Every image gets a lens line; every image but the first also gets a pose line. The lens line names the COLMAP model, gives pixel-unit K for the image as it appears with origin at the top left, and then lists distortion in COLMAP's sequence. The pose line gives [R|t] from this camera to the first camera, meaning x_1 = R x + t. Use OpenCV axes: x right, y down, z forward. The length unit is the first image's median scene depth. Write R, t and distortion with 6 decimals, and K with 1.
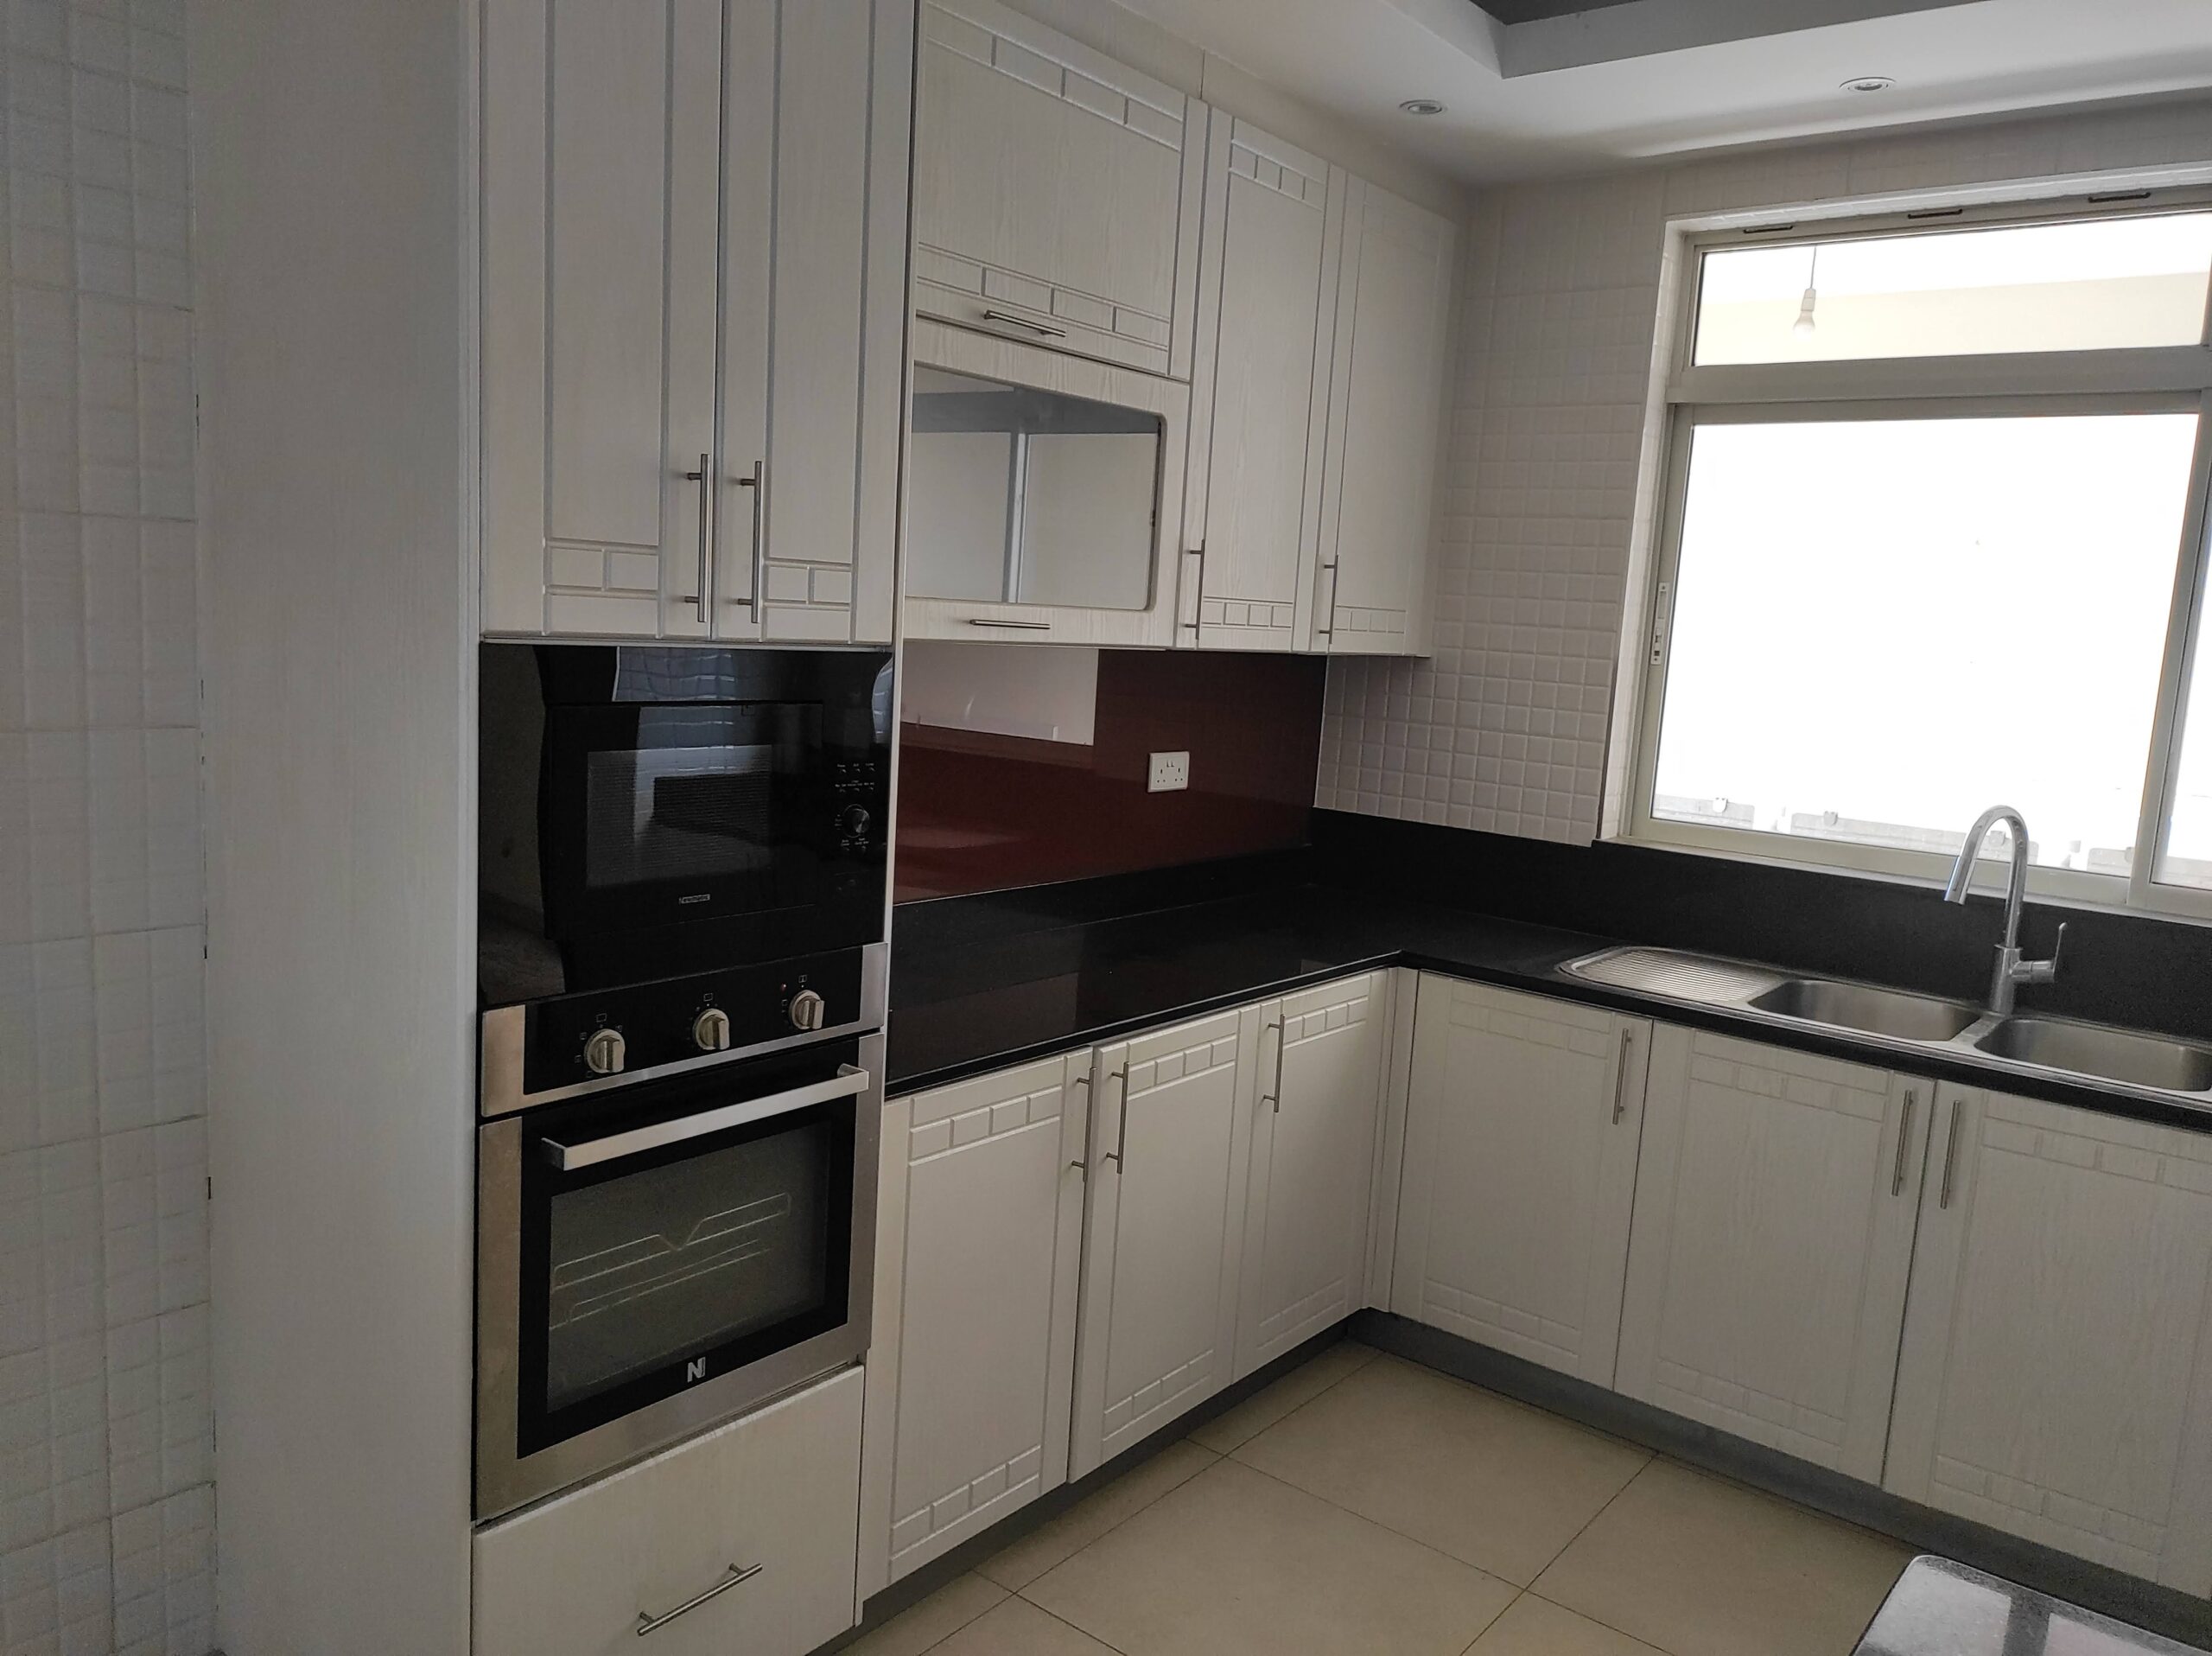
lens RADIAL K [[1641.1, 0, 1106.0], [0, 1641.1, 828.0], [0, 0, 1]] dist [0.081661, -0.095683]
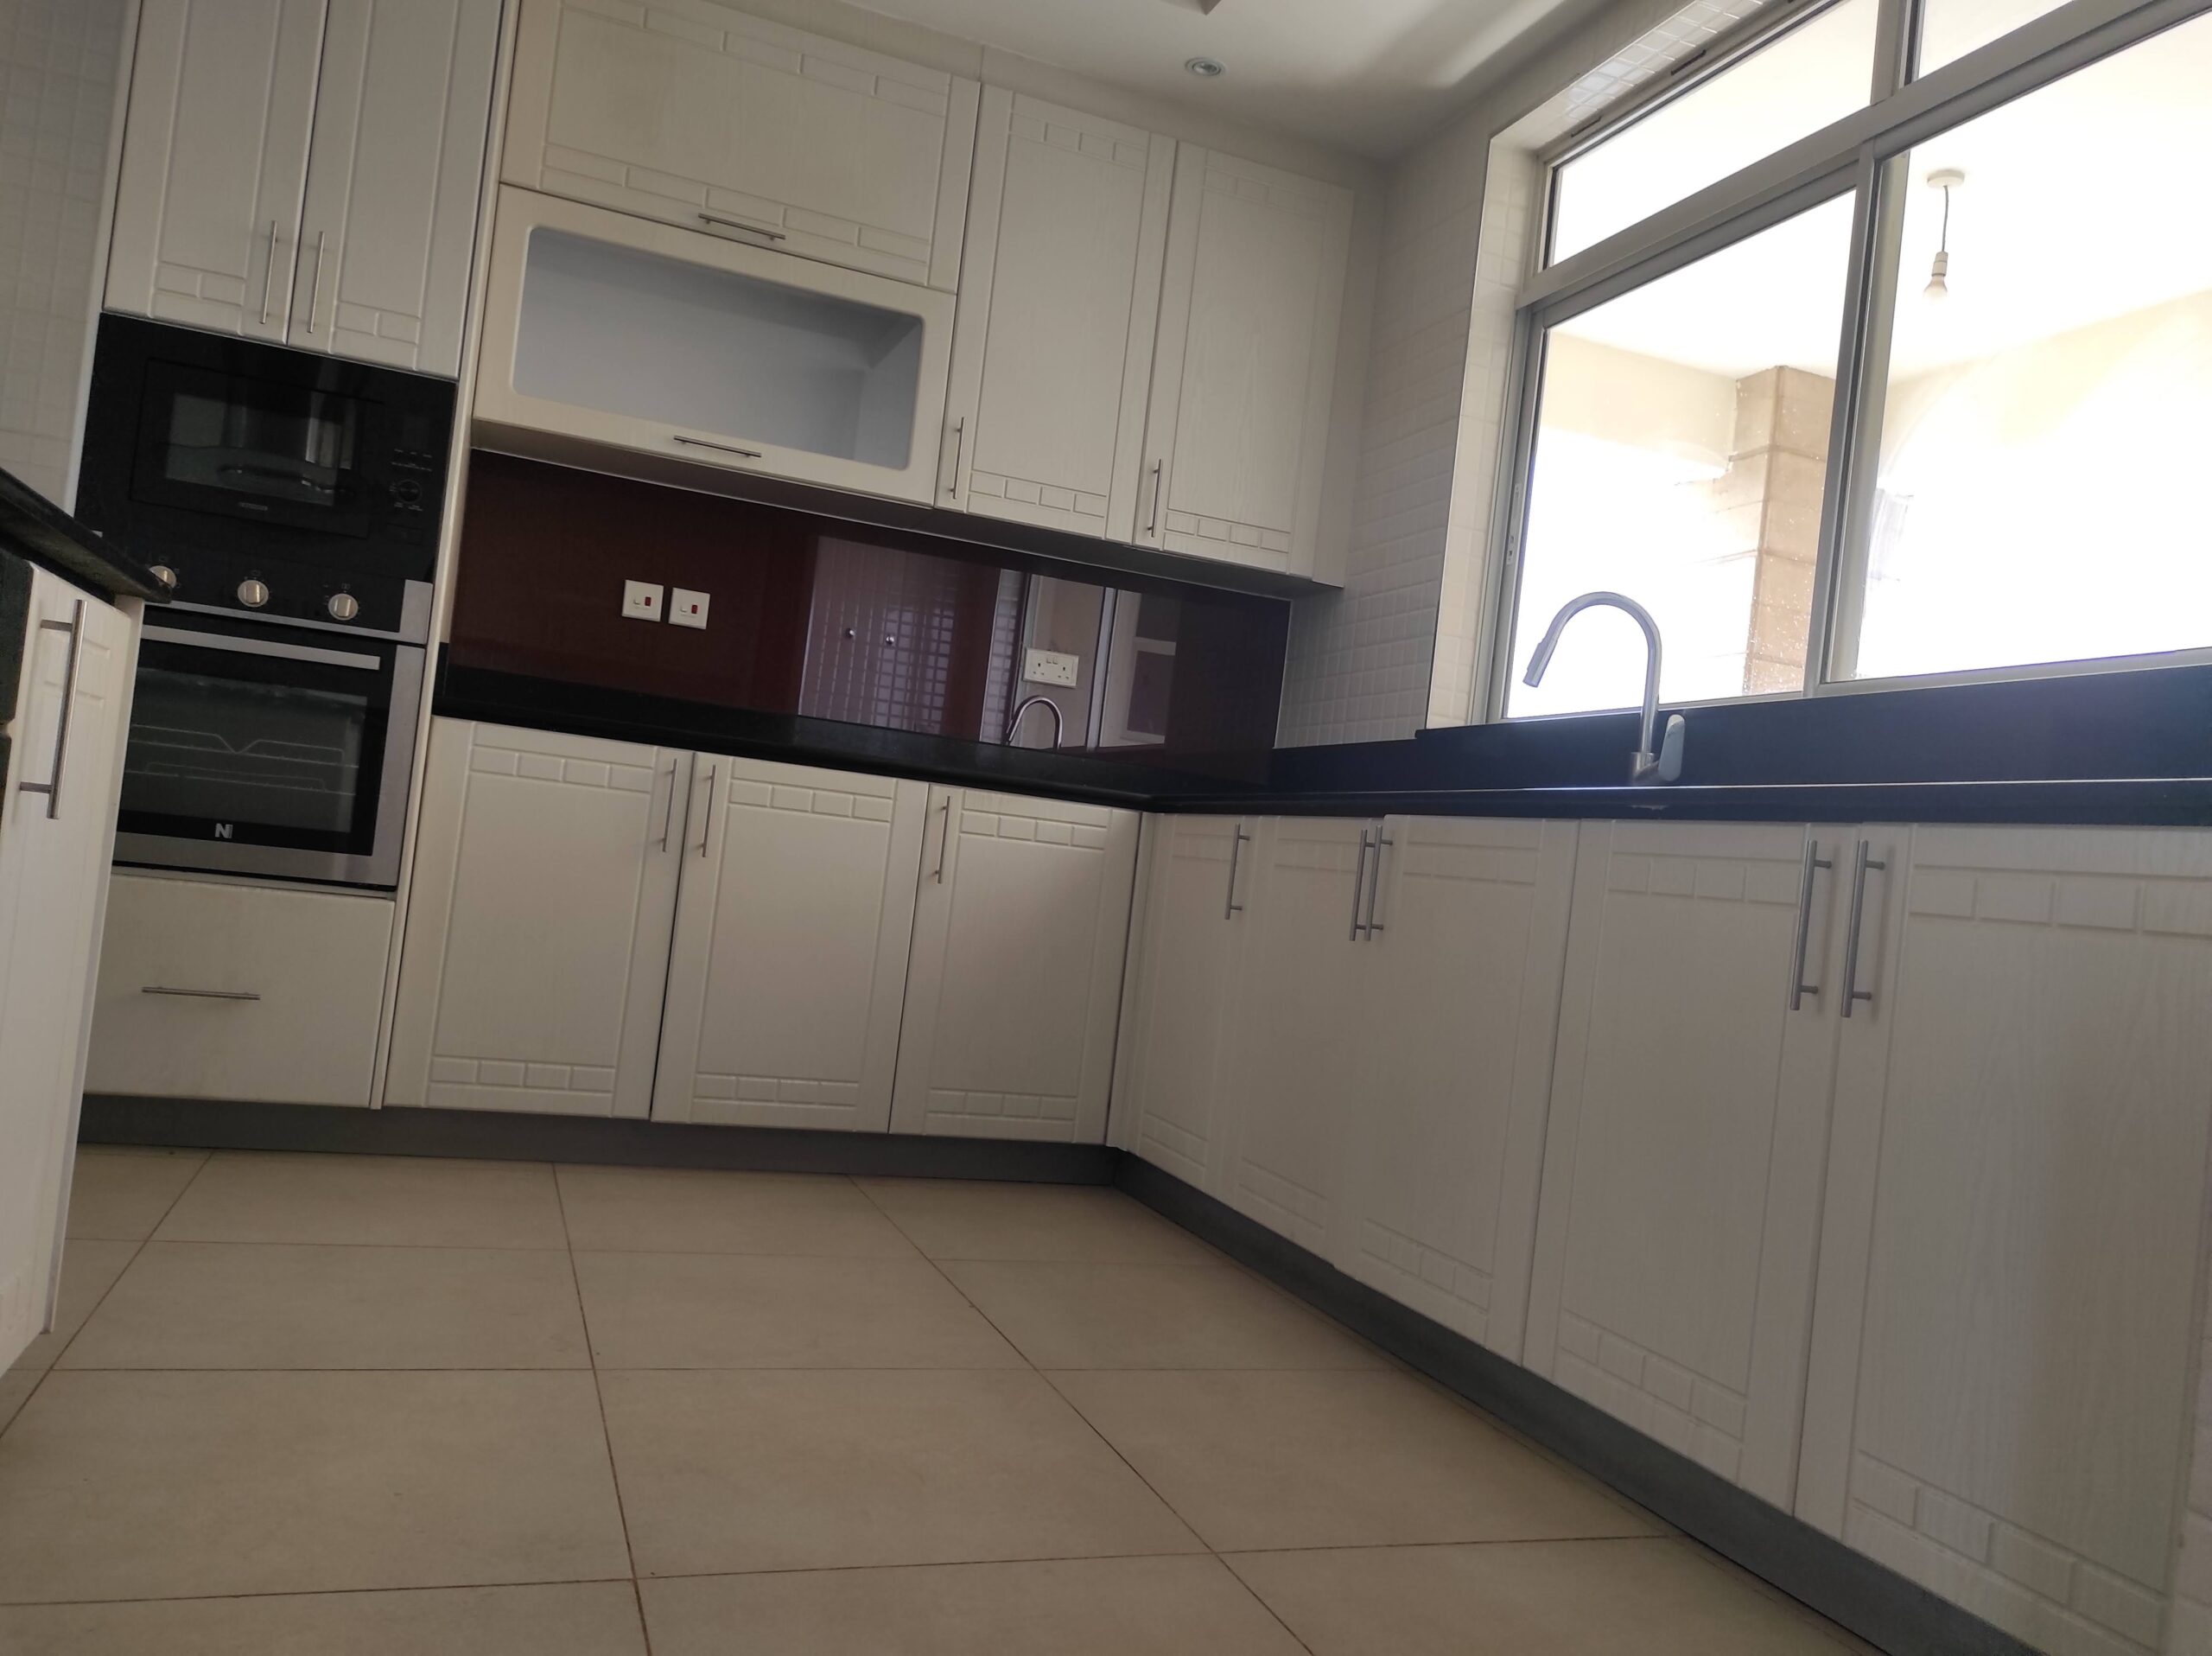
lens RADIAL K [[1641.1, 0, 1106.0], [0, 1641.1, 828.0], [0, 0, 1]] dist [0.081661, -0.095683]
pose [[0.854761, 0.023677, -0.518481, 0.803769], [-0.132202, 0.975942, -0.173380, 0.323278], [0.501902, 0.216743, 0.837327, 0.106671]]
